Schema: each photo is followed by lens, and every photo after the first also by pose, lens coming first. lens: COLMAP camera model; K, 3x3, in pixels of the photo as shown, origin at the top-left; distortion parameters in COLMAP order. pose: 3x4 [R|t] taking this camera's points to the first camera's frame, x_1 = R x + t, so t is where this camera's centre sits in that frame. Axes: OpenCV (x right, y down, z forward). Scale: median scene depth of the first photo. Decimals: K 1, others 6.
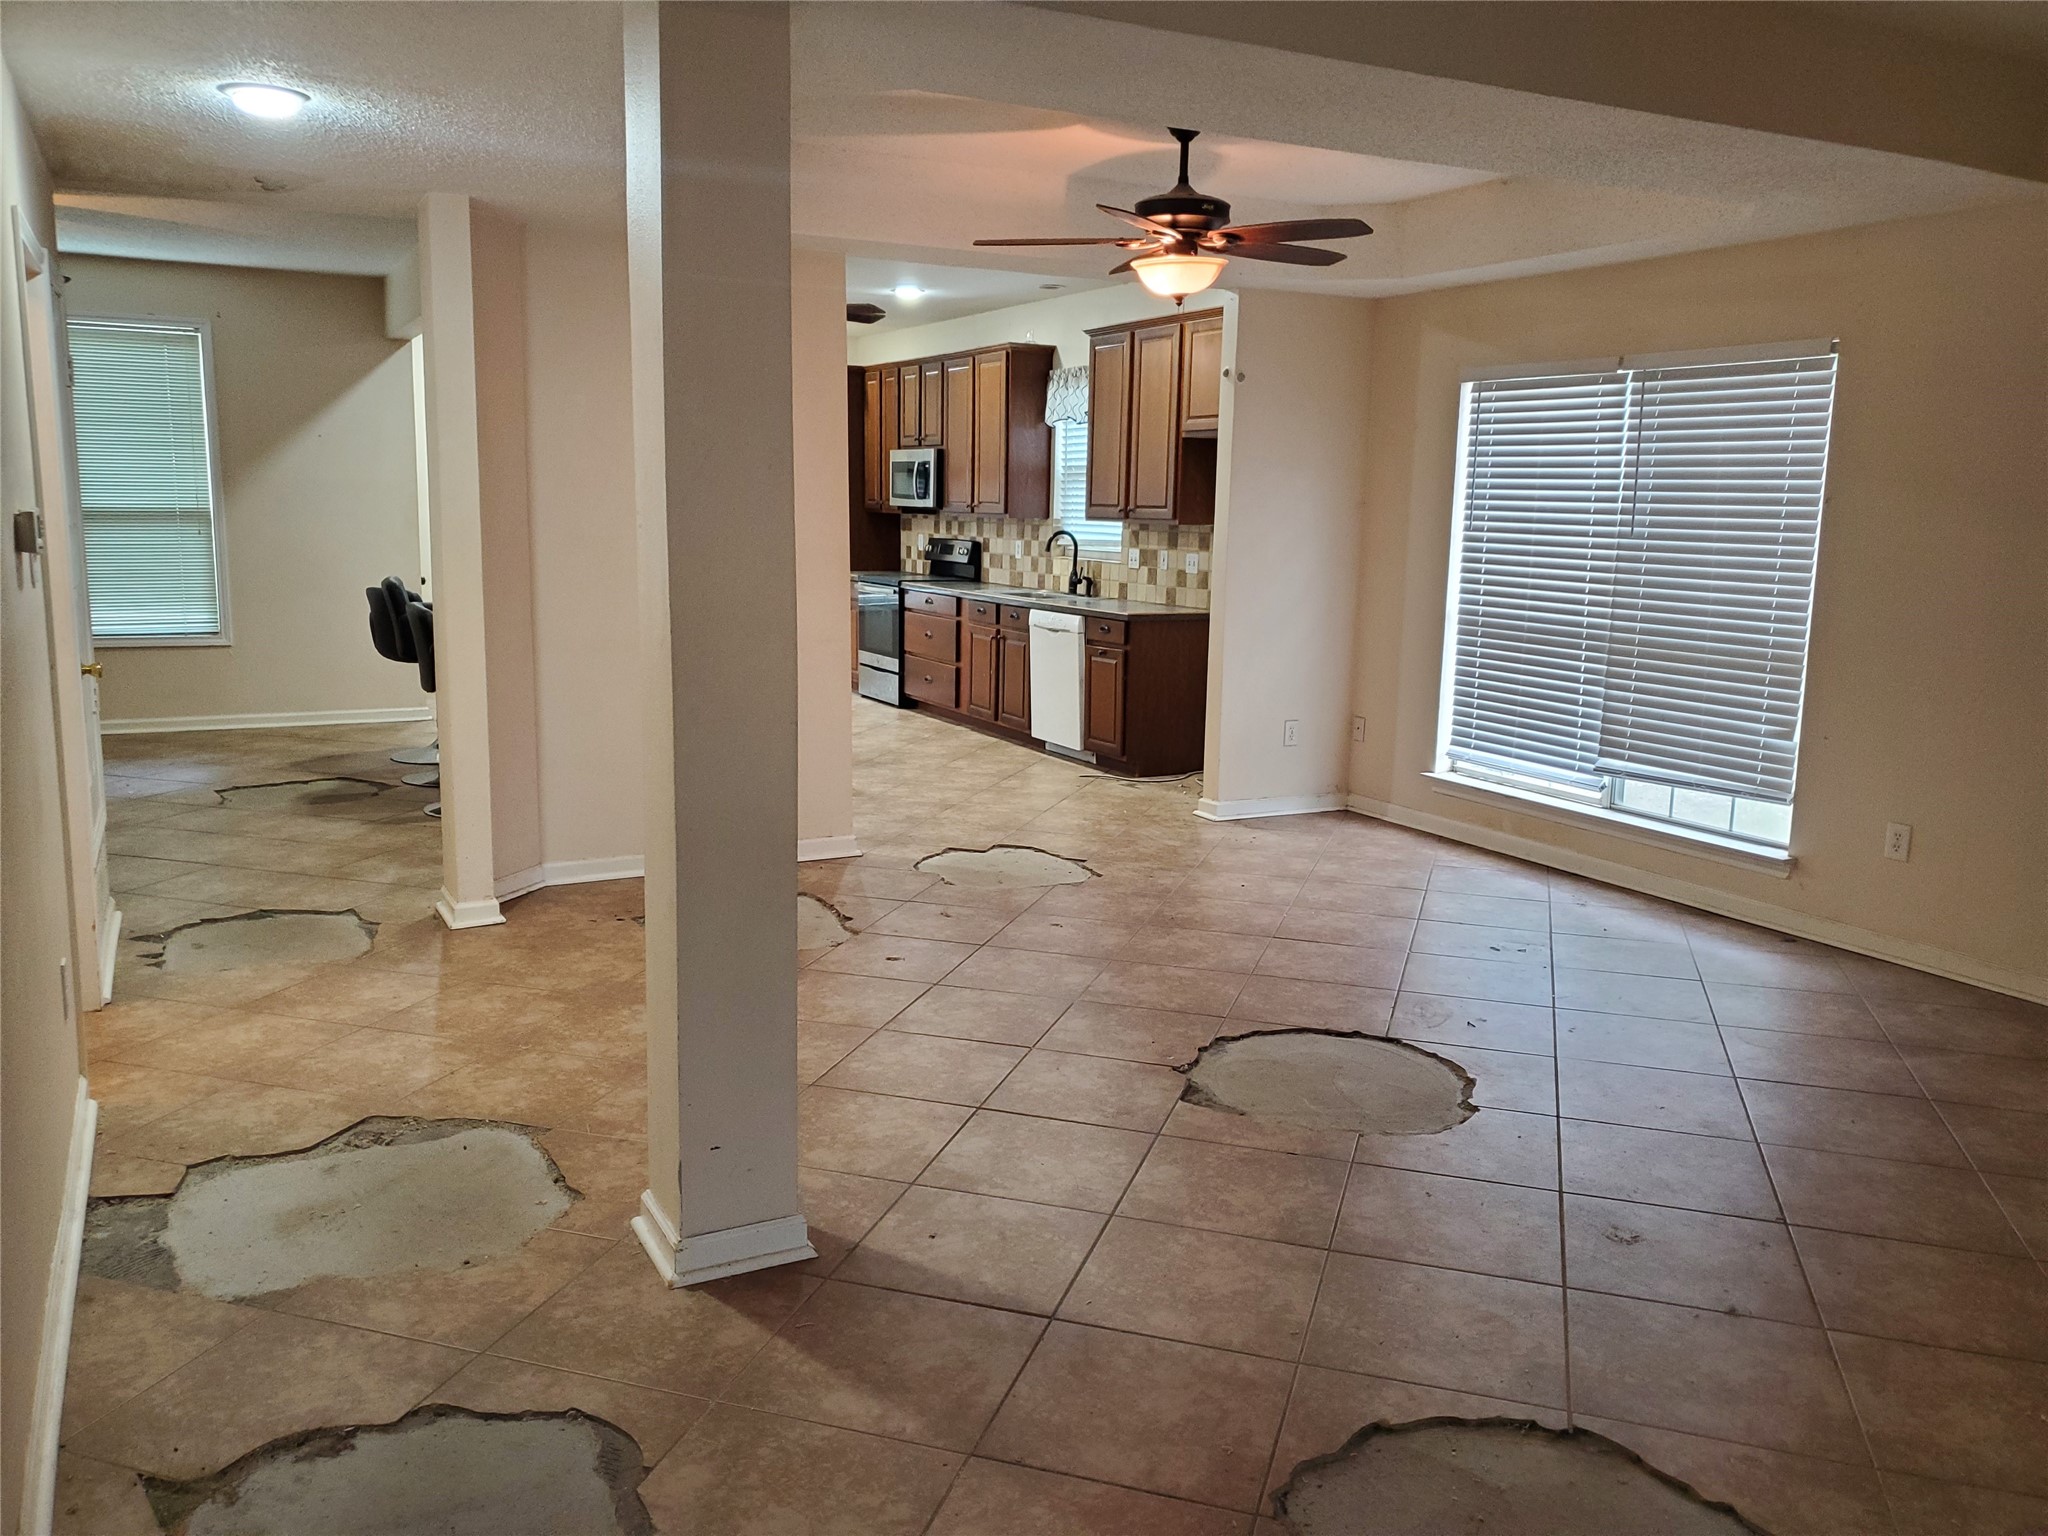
lens RADIAL K [[1602.6, 0, 1032.4], [0, 1602.6, 784.7], [0, 0, 1]] dist [0.035250, -0.029281]
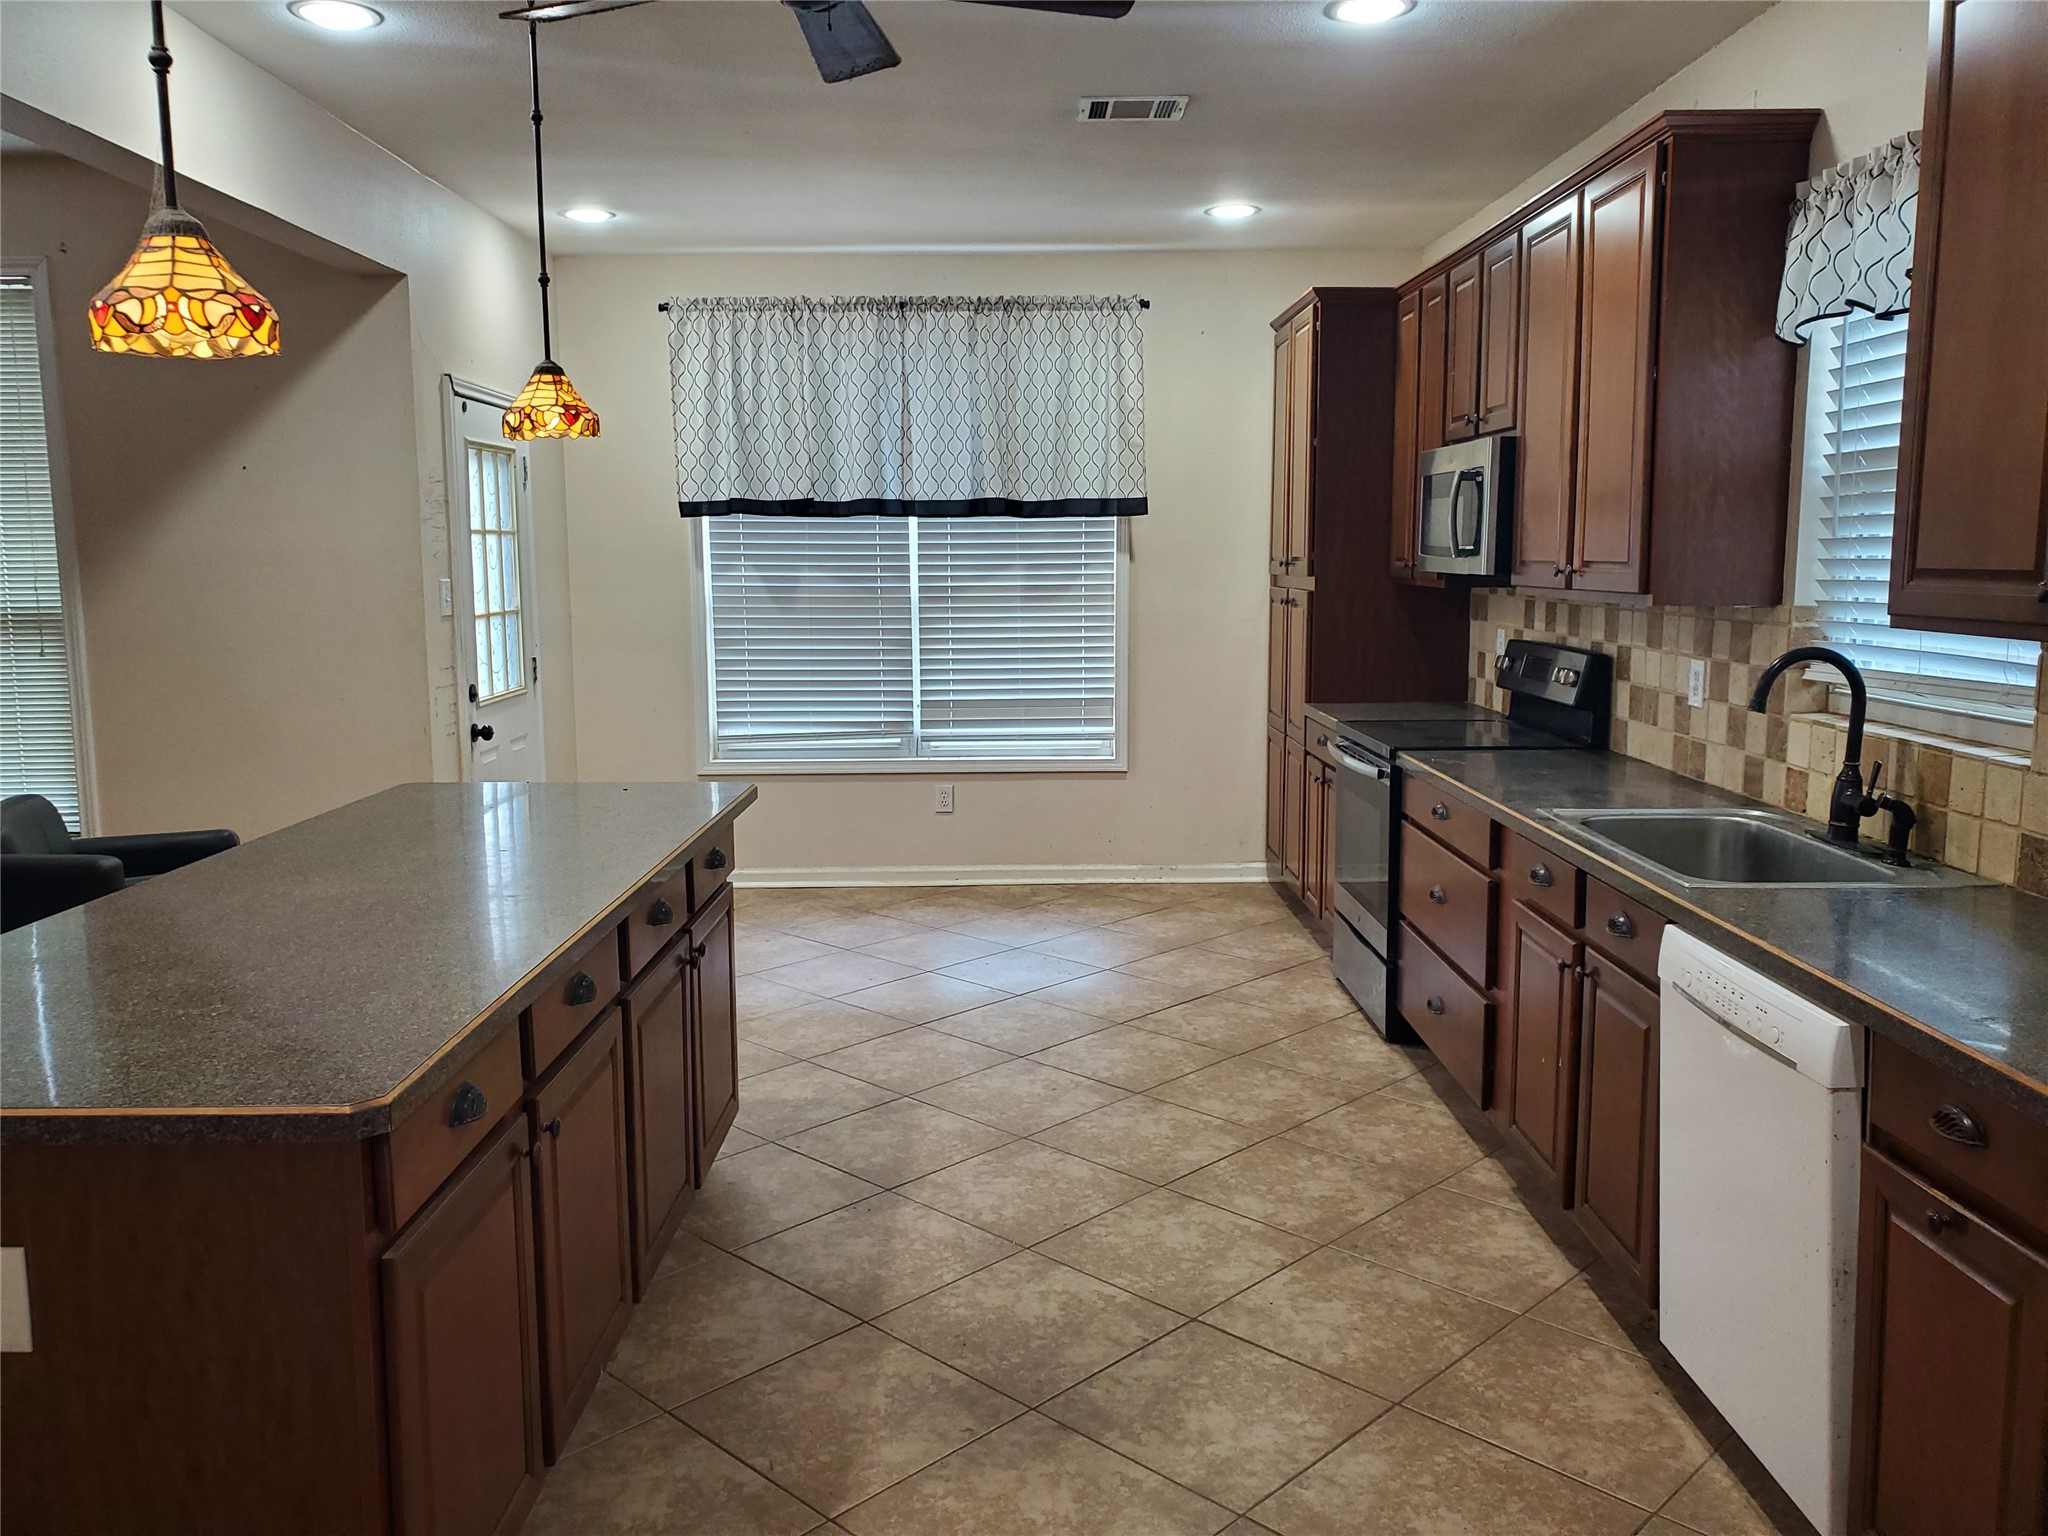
lens RADIAL K [[1602.6, 0, 1031.9], [0, 1602.6, 746.3], [0, 0, 1]] dist [0.035250, -0.029281]
pose [[0.890197, 0.032148, -0.454440, 0.025600], [-0.056961, 0.997534, -0.041013, -0.109979], [0.452000, 0.062395, 0.889833, 0.606340]]
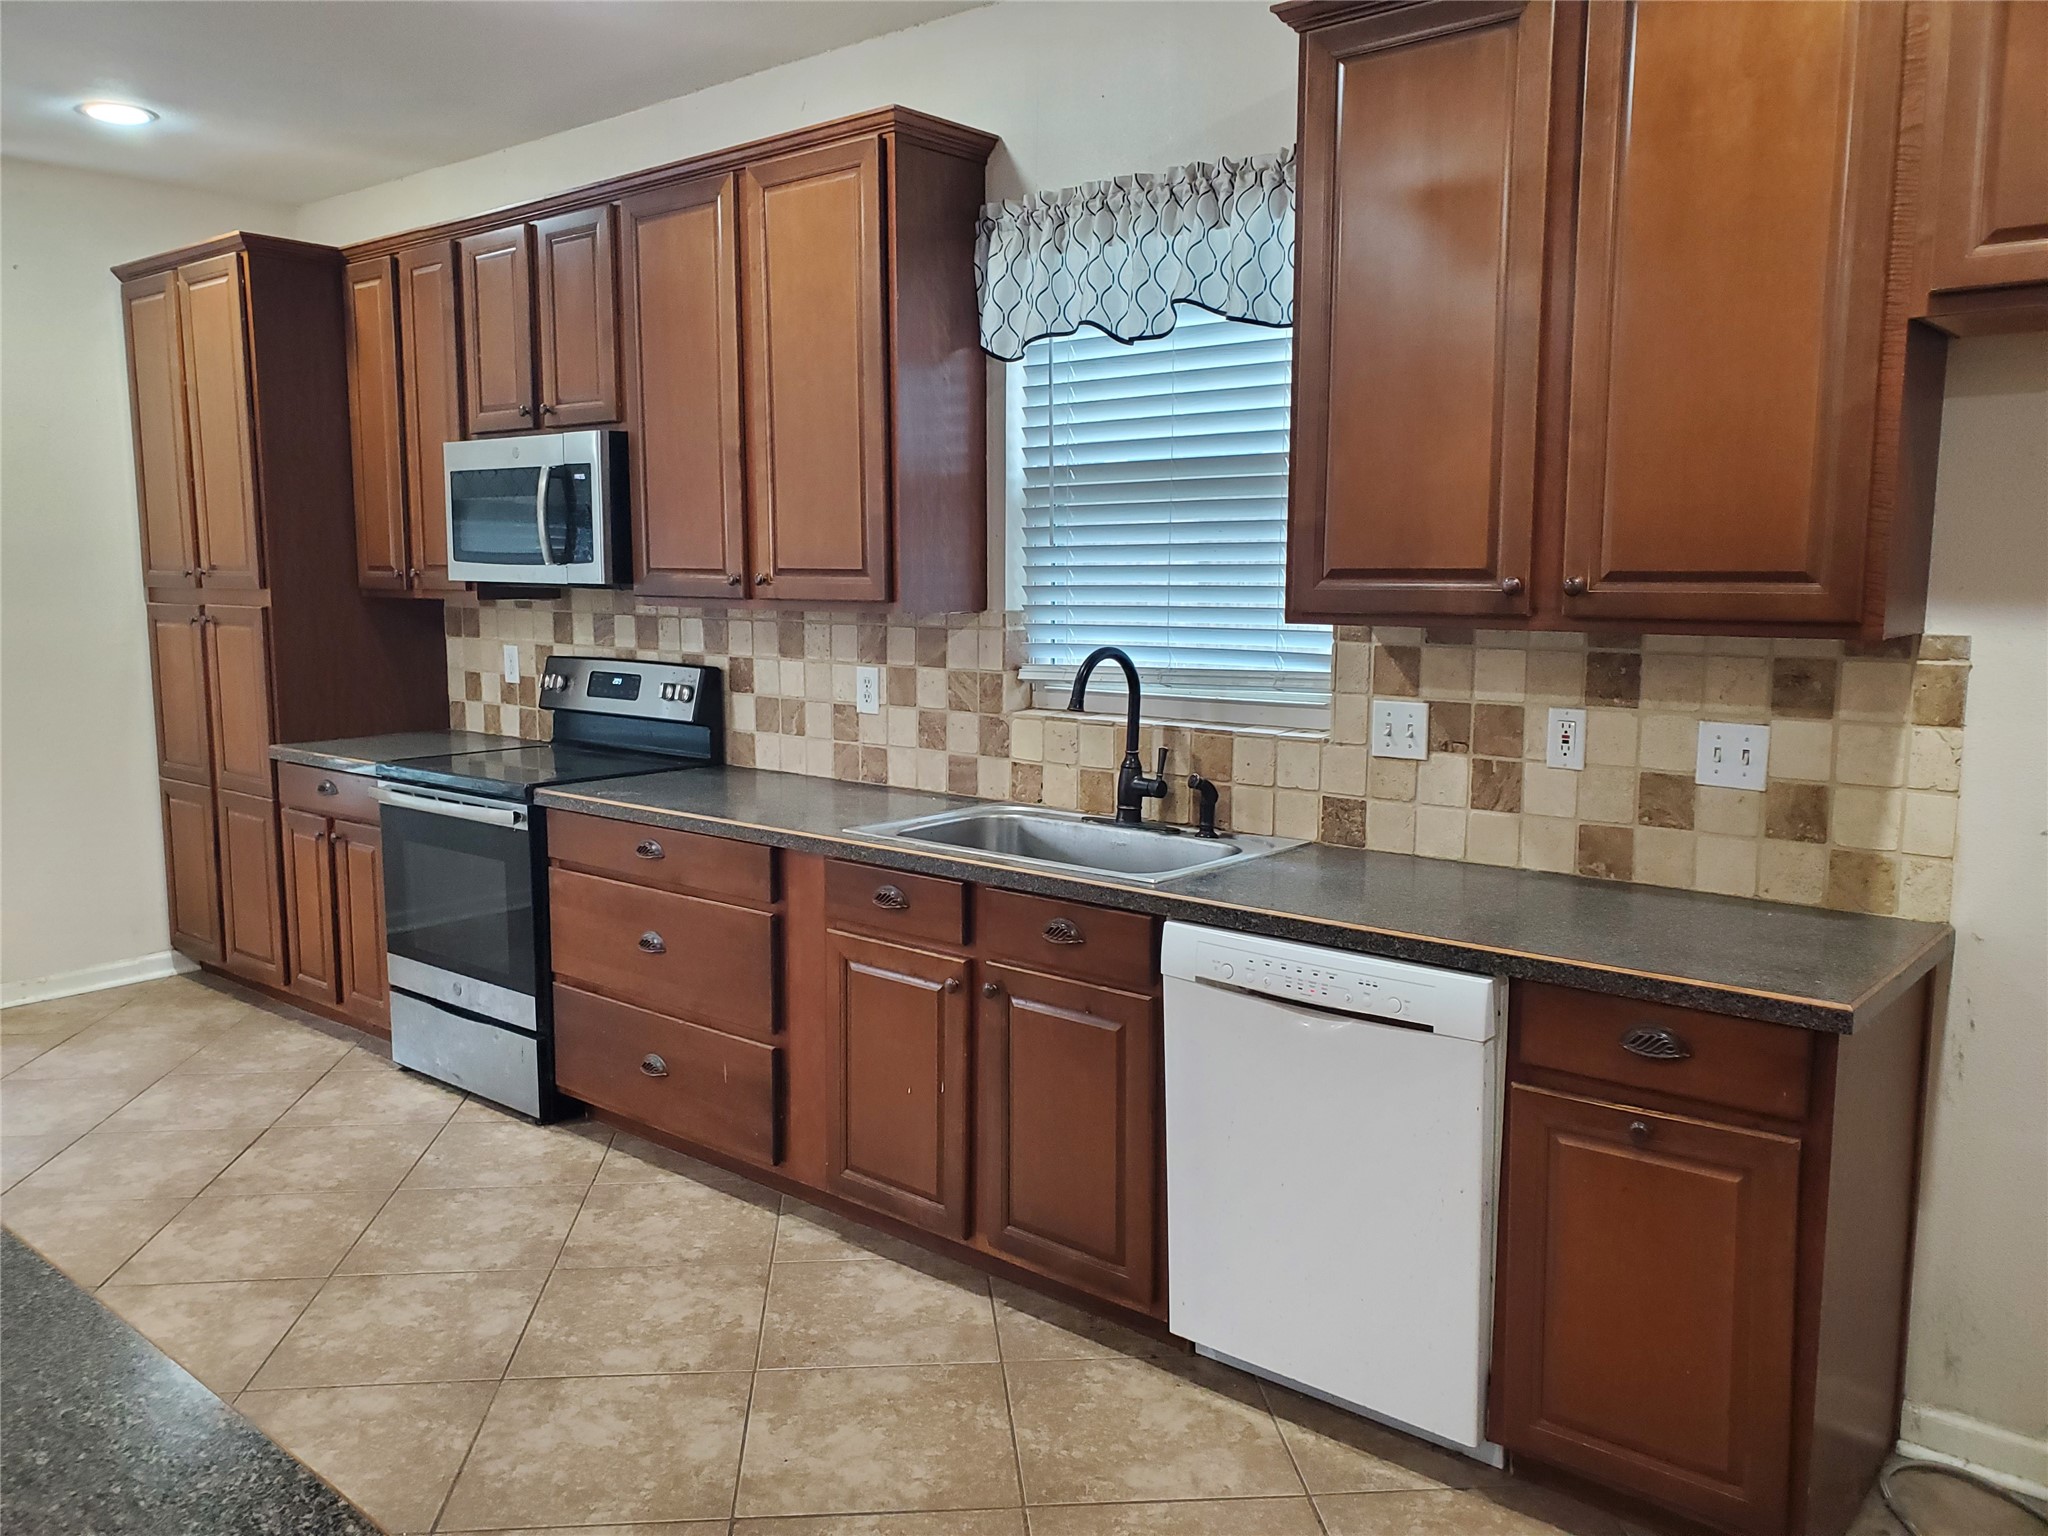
lens RADIAL K [[1602.6, 0, 976.1], [0, 1602.6, 762.9], [0, 0, 1]] dist [0.035250, -0.029281]
pose [[0.933633, -0.065524, 0.352187, -0.122309], [0.081401, 0.996216, -0.030444, -0.118458], [-0.348859, 0.057092, 0.935435, 0.651791]]
